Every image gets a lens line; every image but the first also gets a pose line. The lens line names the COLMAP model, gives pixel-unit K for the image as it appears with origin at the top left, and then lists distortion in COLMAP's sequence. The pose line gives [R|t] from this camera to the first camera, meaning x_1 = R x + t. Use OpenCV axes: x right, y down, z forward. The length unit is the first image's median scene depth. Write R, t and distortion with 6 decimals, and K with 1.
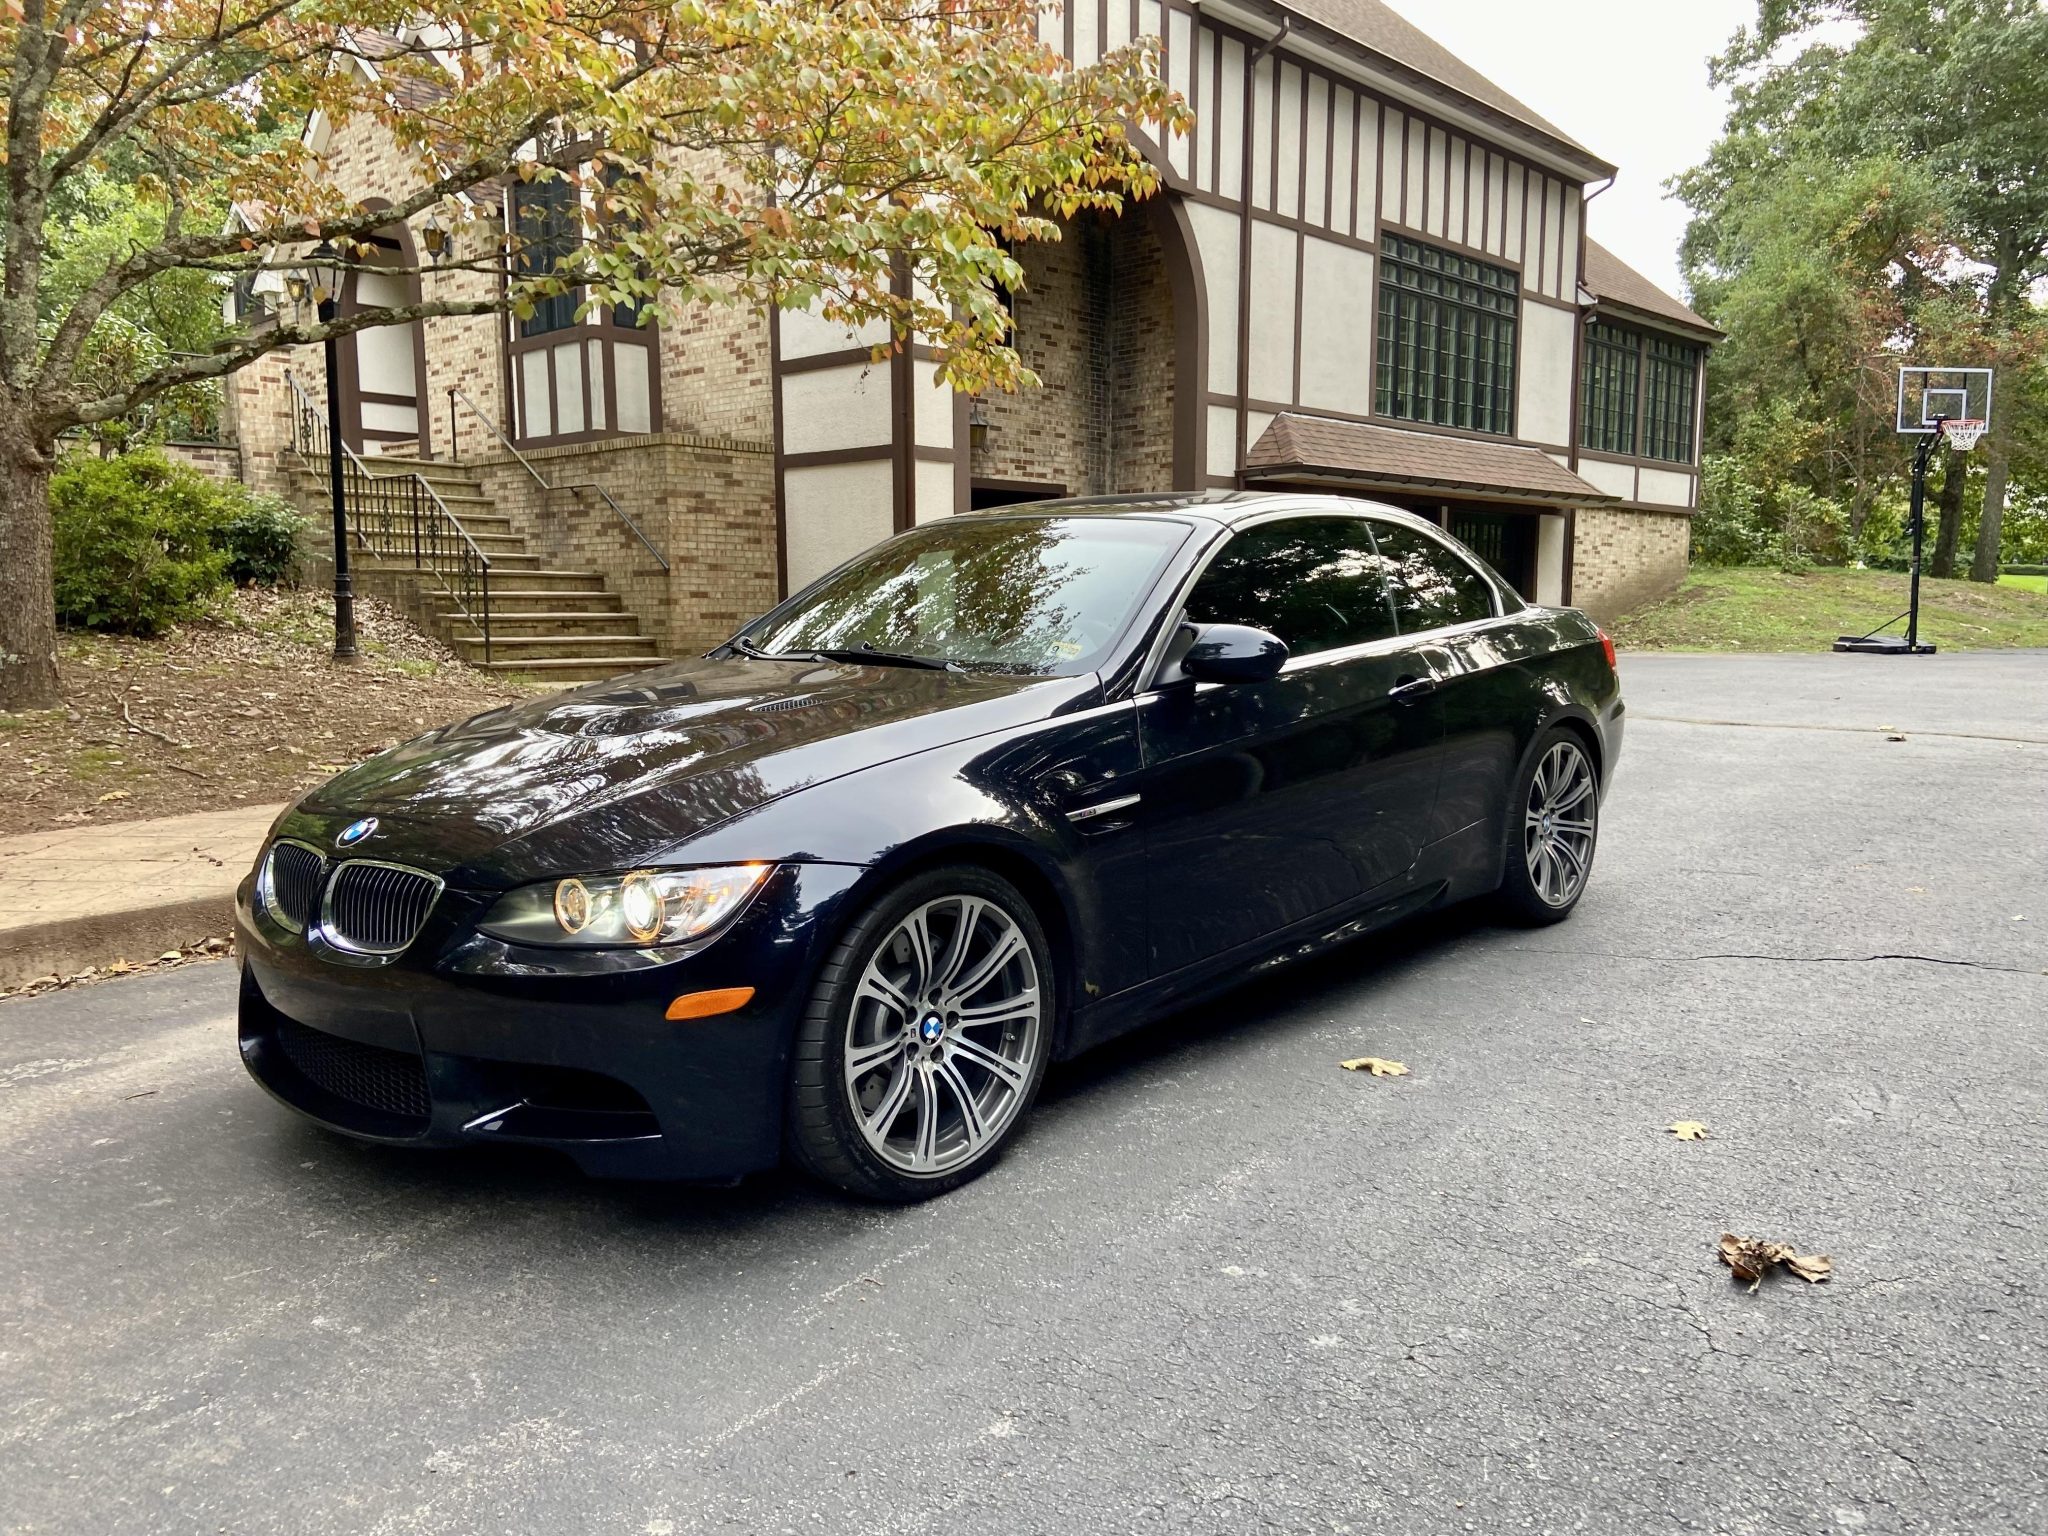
lens RADIAL K [[1541.0, 0, 1033.2], [0, 1541.0, 773.8], [0, 0, 1]] dist [0.114694, -0.142106]
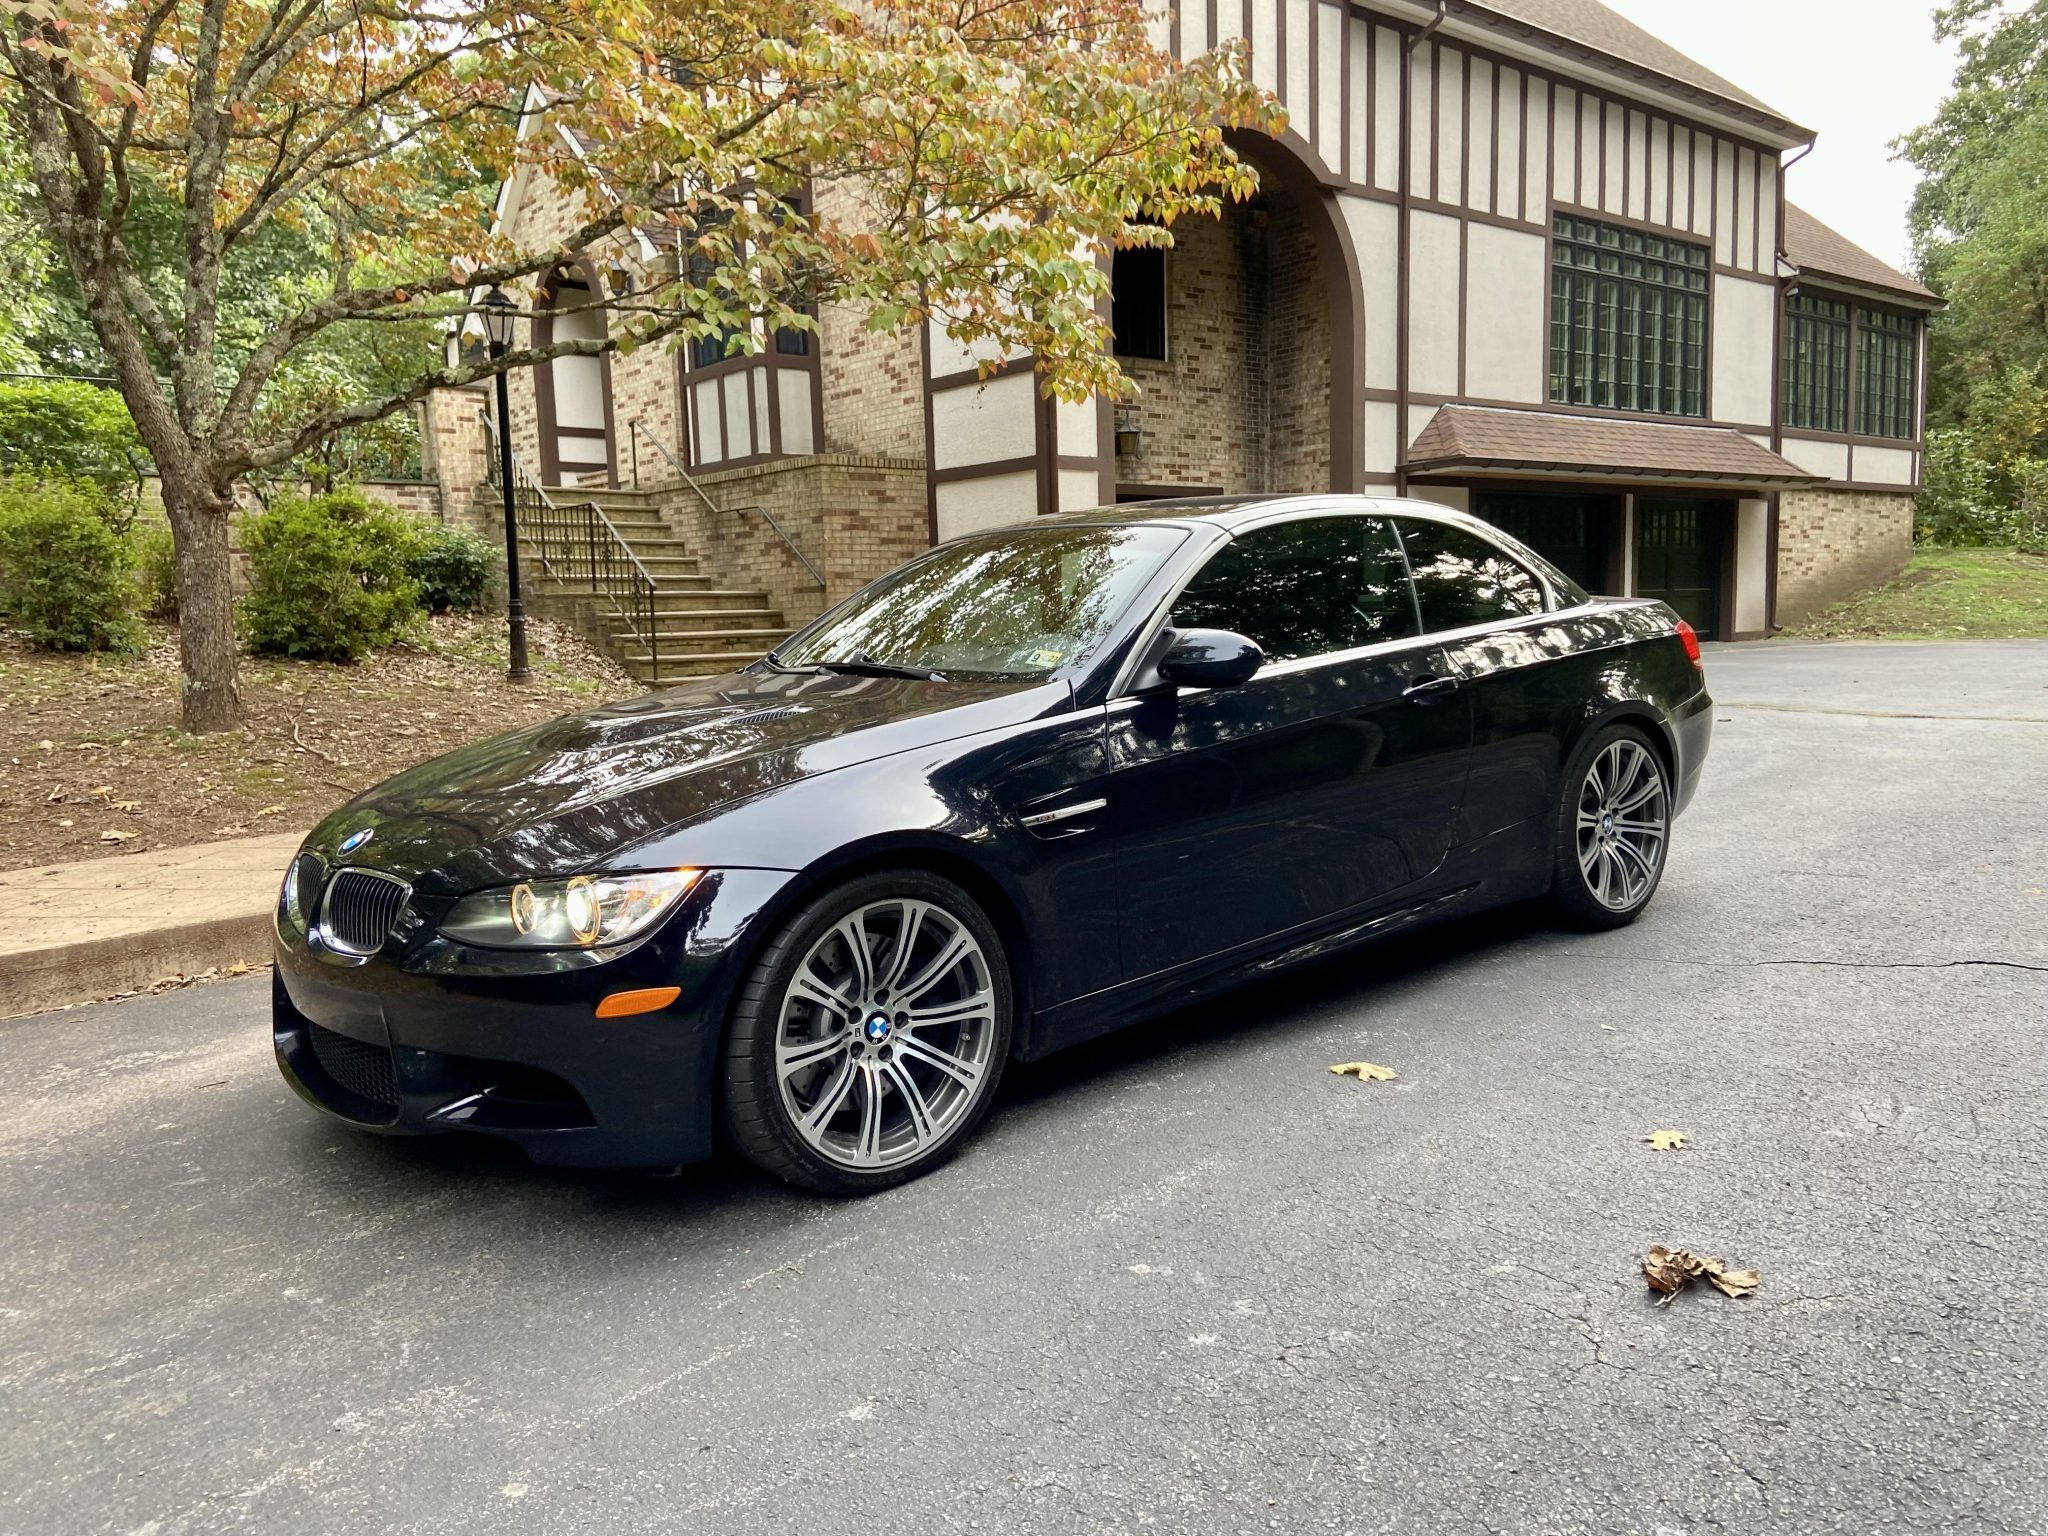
lens RADIAL K [[1541.0, 0, 1033.3], [0, 1541.0, 772.9], [0, 0, 1]] dist [0.114694, -0.142106]
pose [[0.991305, -0.013258, -0.130916, 0.030294], [0.012656, 0.999905, -0.005424, 0.000218], [0.130975, 0.003720, 0.991379, -0.001967]]
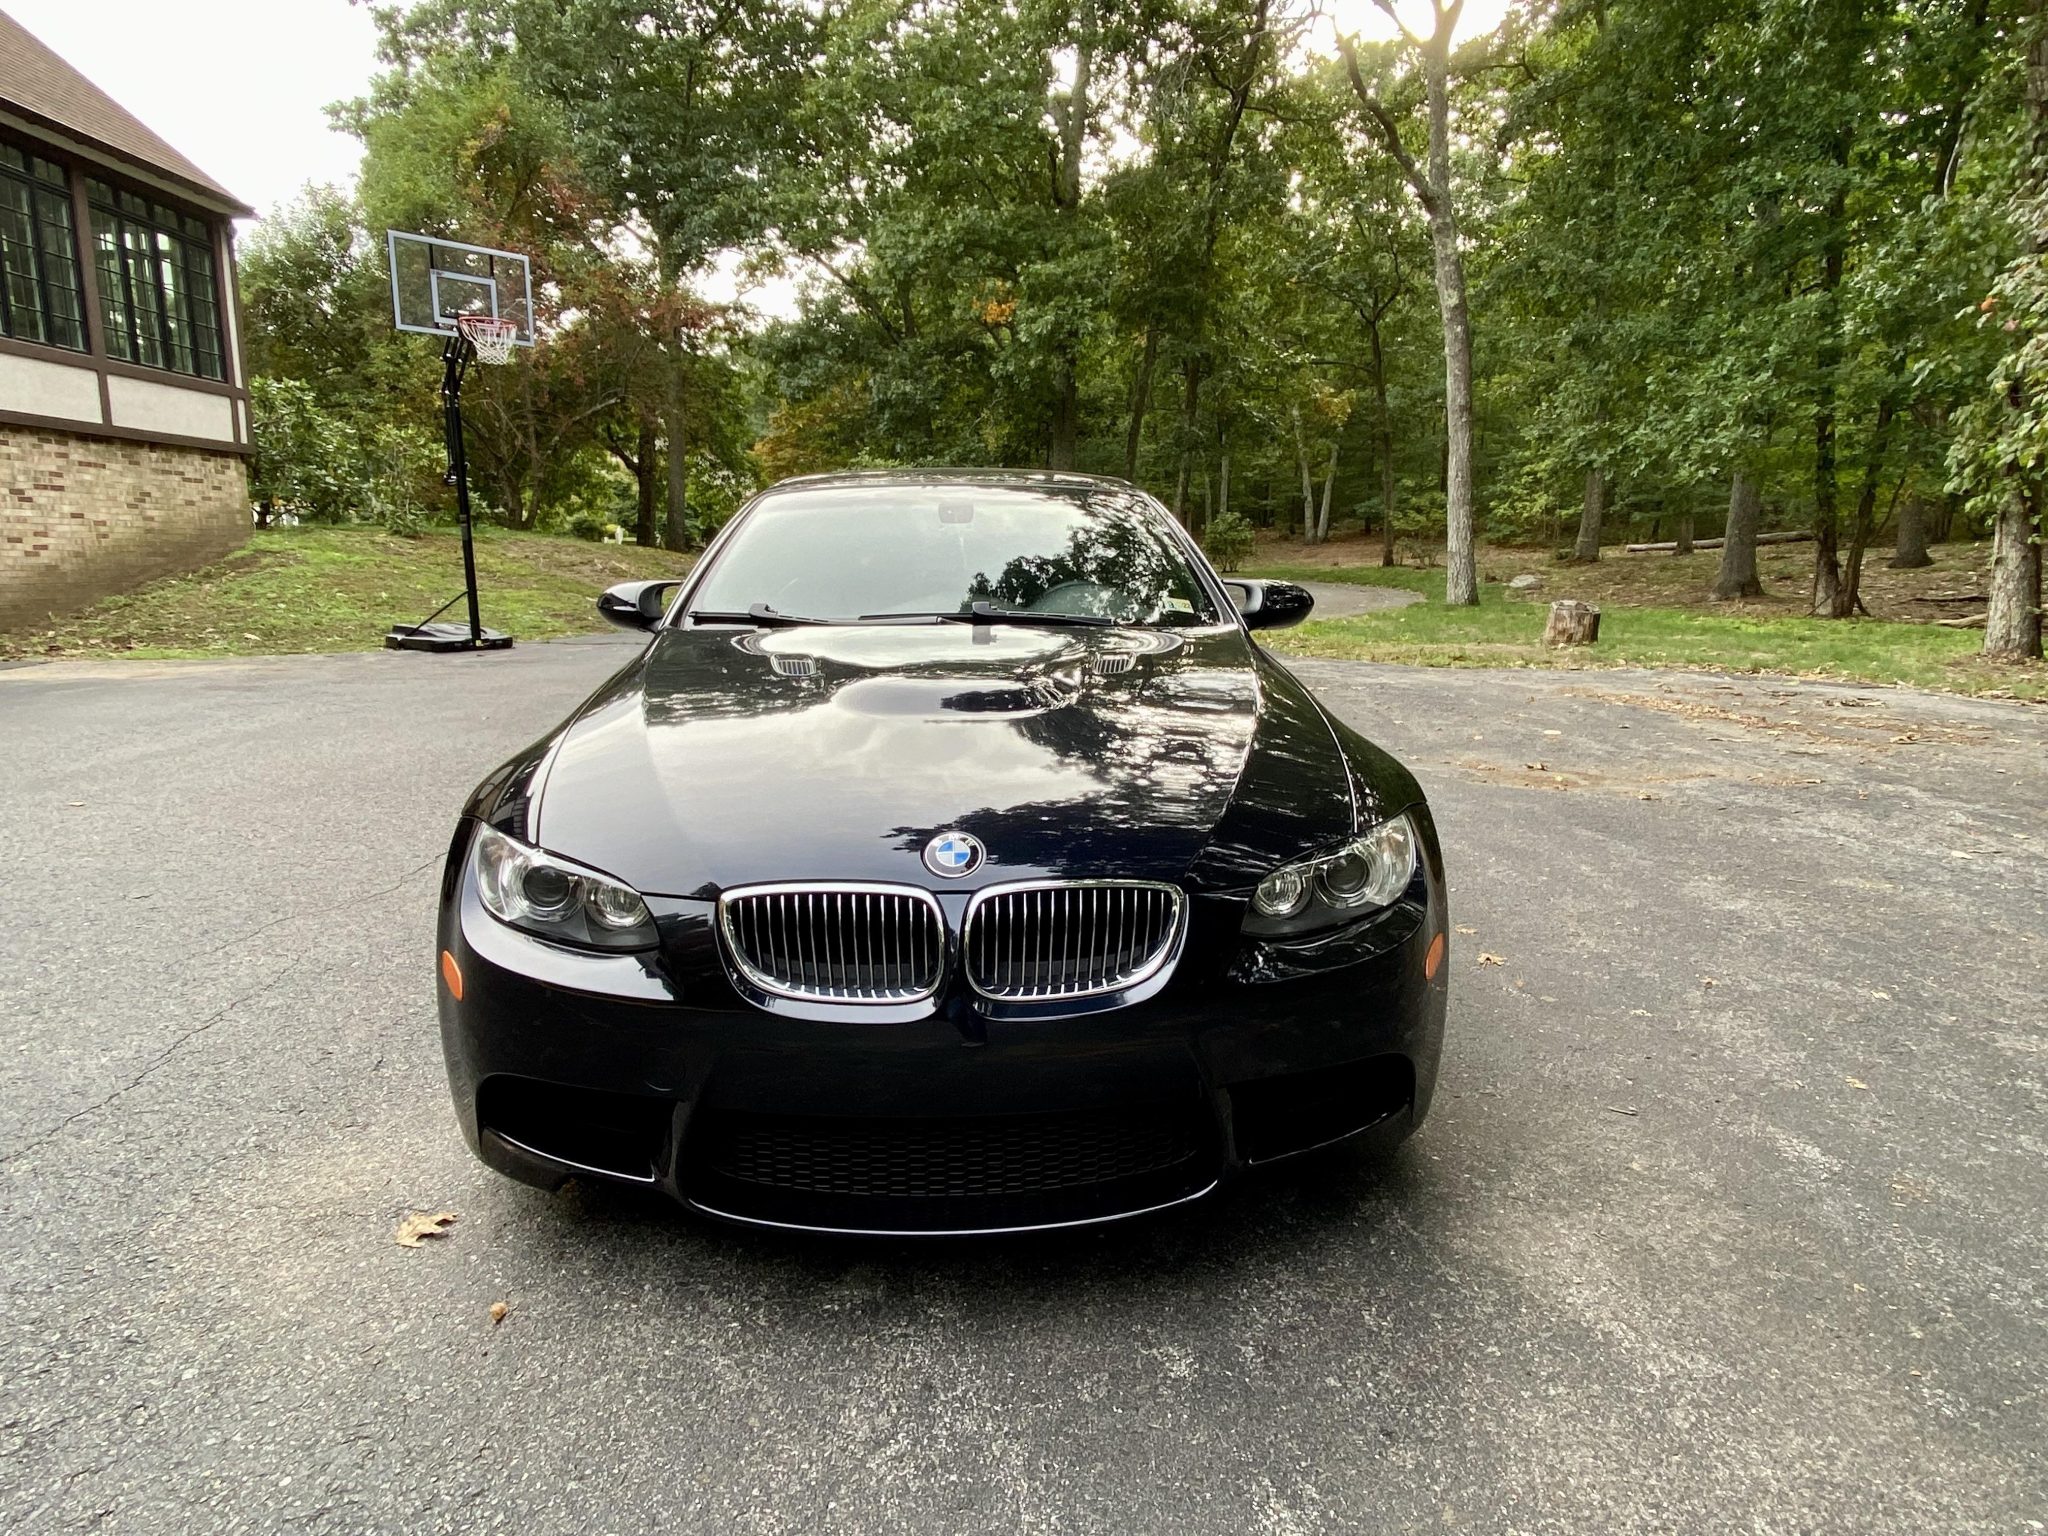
lens RADIAL K [[1200.8, 0, 1023.6], [0, 1200.8, 761.6], [0, 0, 1]] dist [0.037942, -0.039340]
pose [[0.722499, -0.119937, 0.680890, 0.441366], [0.078868, 0.992707, 0.091176, -0.069776], [-0.686859, -0.012174, 0.726689, 0.520883]]
